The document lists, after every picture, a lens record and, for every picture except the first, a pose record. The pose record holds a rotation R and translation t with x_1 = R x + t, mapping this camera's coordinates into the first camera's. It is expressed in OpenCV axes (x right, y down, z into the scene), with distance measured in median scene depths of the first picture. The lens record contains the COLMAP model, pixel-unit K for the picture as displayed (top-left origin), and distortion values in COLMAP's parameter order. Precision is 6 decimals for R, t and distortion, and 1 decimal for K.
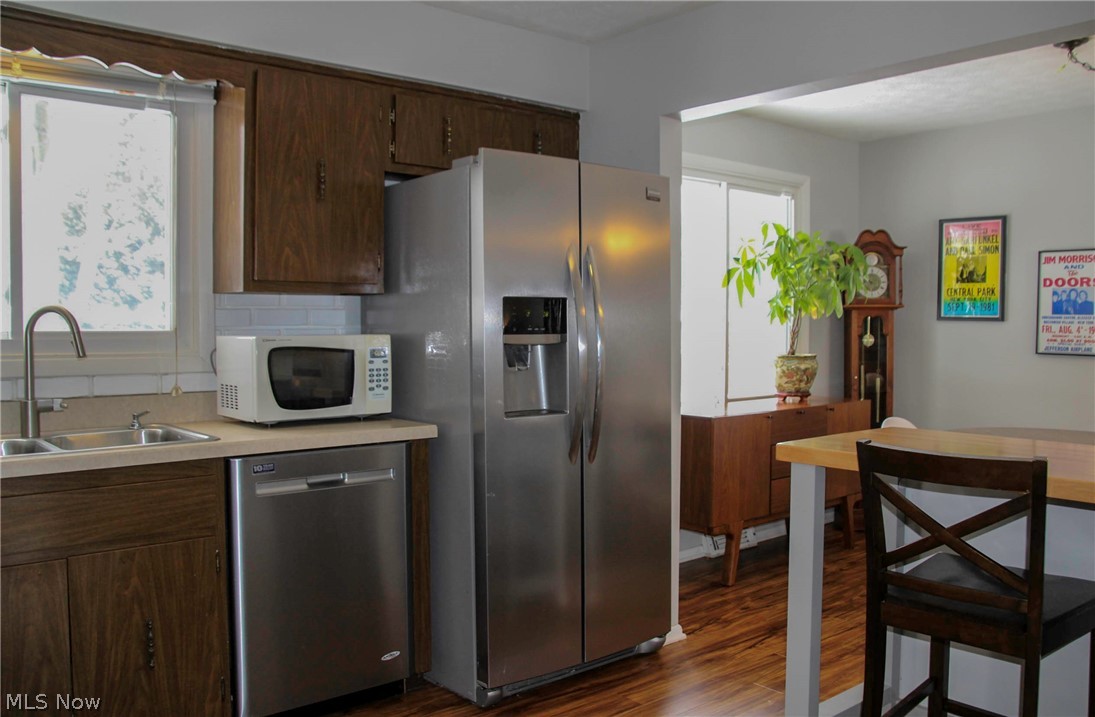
lens RADIAL K [[919.2, 0, 547.5], [0, 919.2, 358.5], [0, 0, 1]] dist [-0.068249, 0.016733]
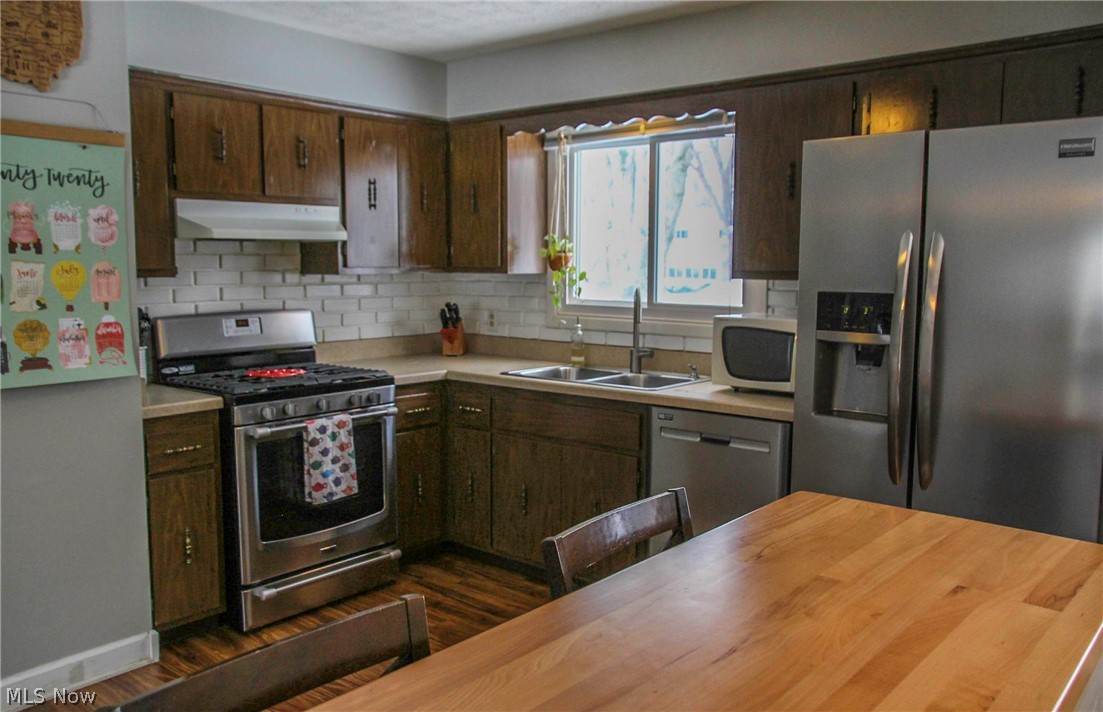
lens RADIAL K [[898.2, 0, 556.3], [0, 898.2, 350.6], [0, 0, 1]] dist [-0.051877, 0.127504]
pose [[0.181926, 0.098104, -0.978406, 0.652222], [-0.042473, 0.994866, 0.091857, -0.062145], [0.982395, 0.024845, 0.185159, 0.427735]]
